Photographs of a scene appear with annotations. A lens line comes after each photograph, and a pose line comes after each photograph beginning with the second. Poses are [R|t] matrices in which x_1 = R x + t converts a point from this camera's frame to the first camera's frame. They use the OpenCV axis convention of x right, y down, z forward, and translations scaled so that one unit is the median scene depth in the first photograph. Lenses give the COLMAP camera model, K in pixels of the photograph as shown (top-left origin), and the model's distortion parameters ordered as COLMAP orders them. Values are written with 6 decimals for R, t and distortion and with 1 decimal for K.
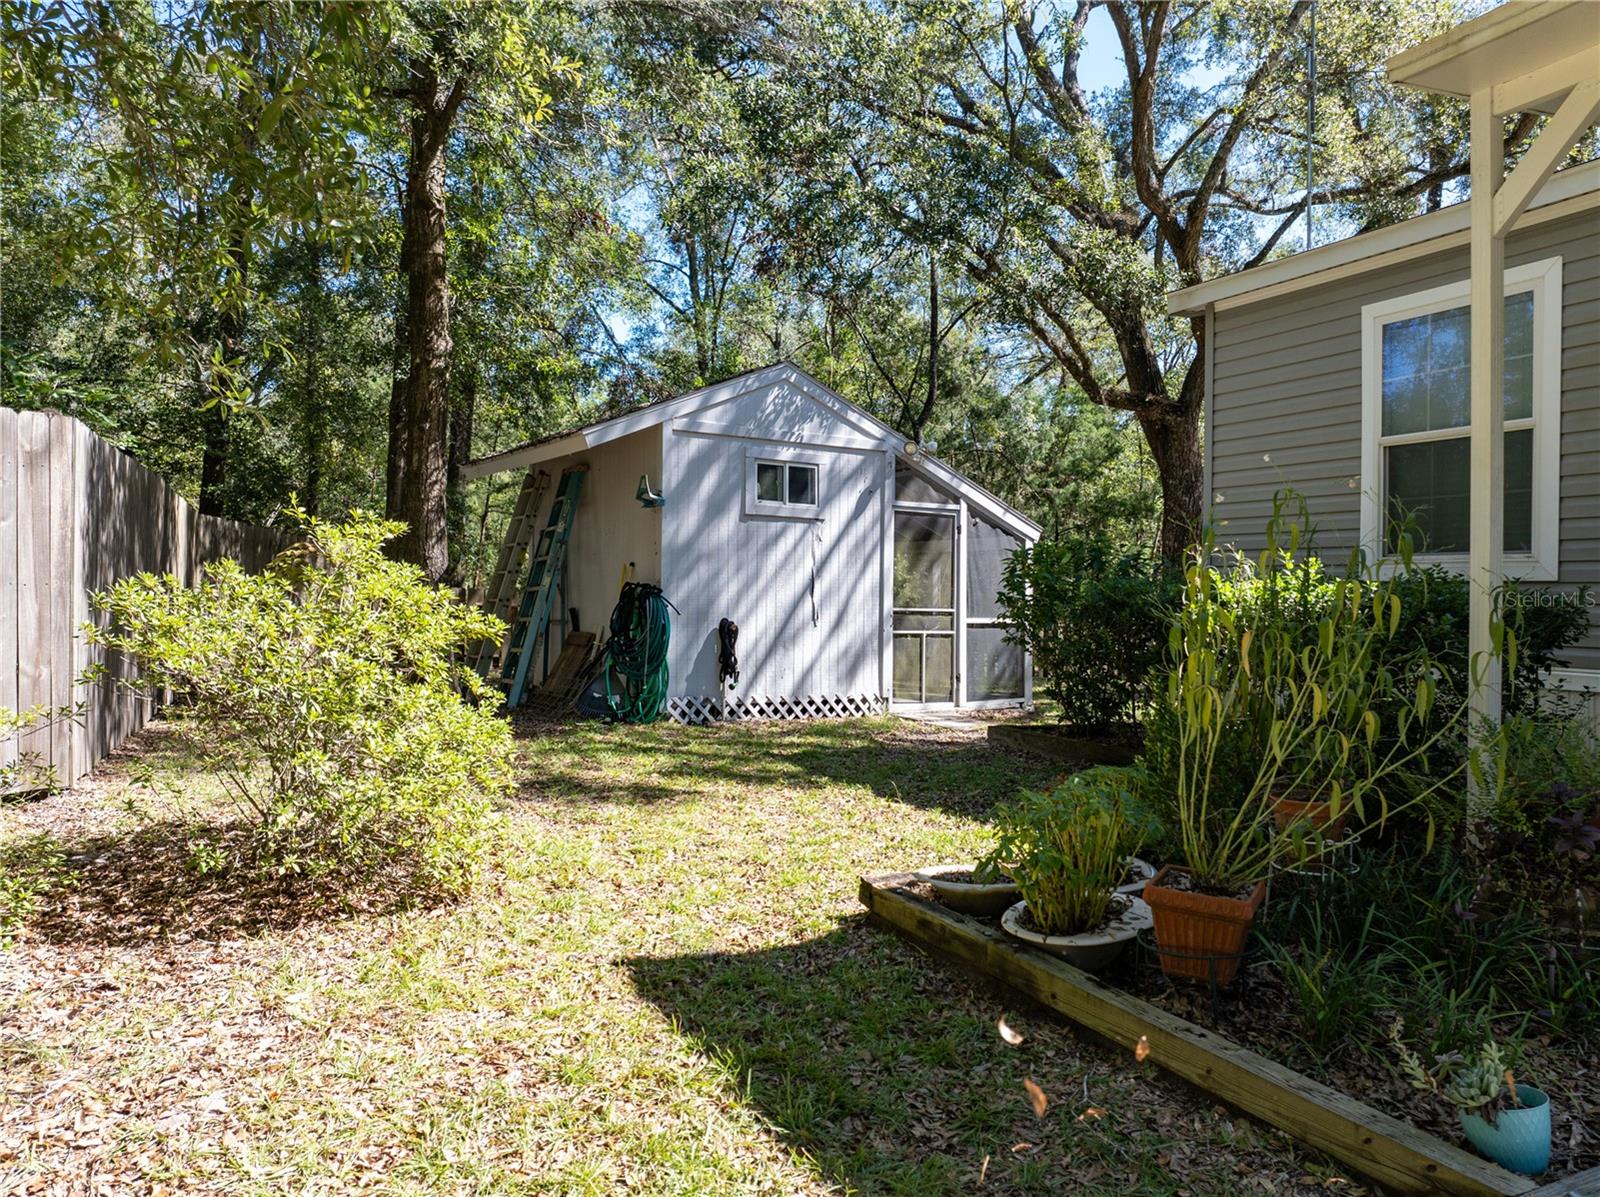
lens RADIAL K [[1115.1, 0, 799.7], [0, 1115.1, 588.6], [0, 0, 1]] dist [-0.047082, -0.000317]
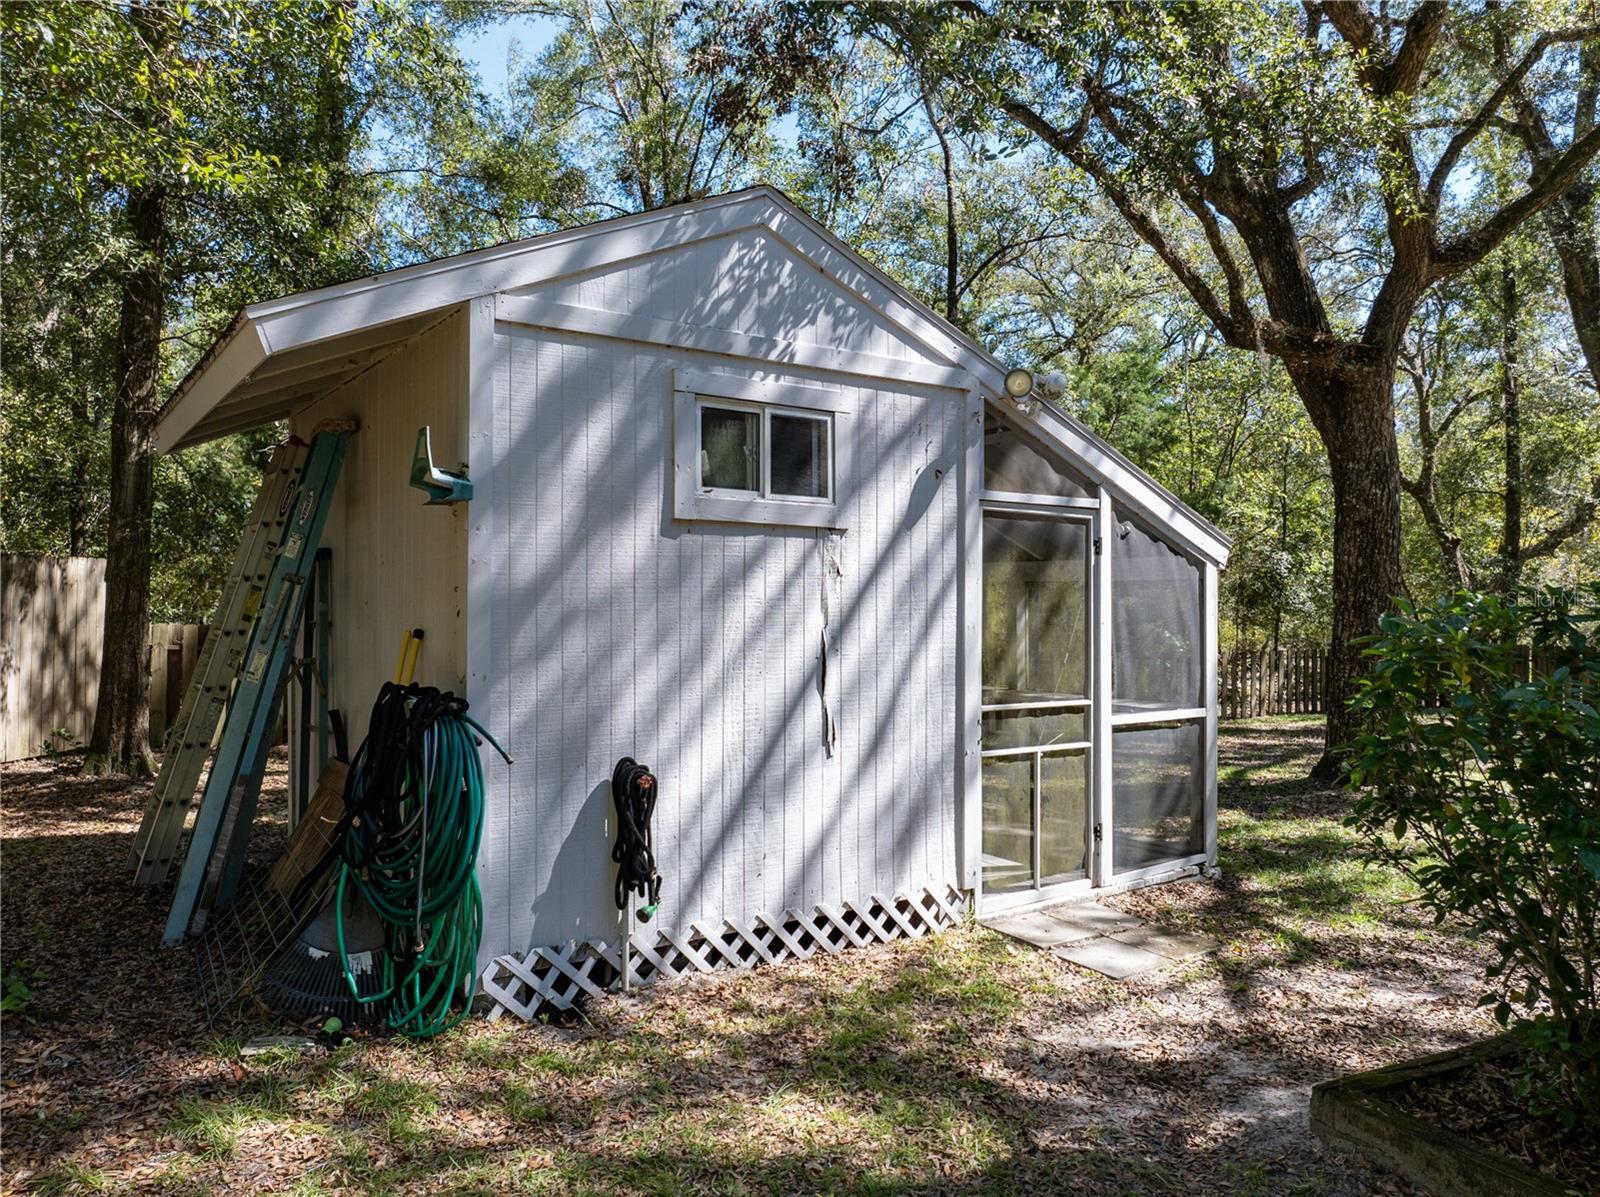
lens RADIAL K [[1137.2, 0, 798.1], [0, 1137.2, 585.8], [0, 0, 1]] dist [-0.065184, 0.040212]
pose [[0.999821, -0.005665, 0.018072, -0.007165], [0.005752, 0.999972, -0.004795, -0.036028], [-0.018044, 0.004898, 0.999825, 0.524322]]
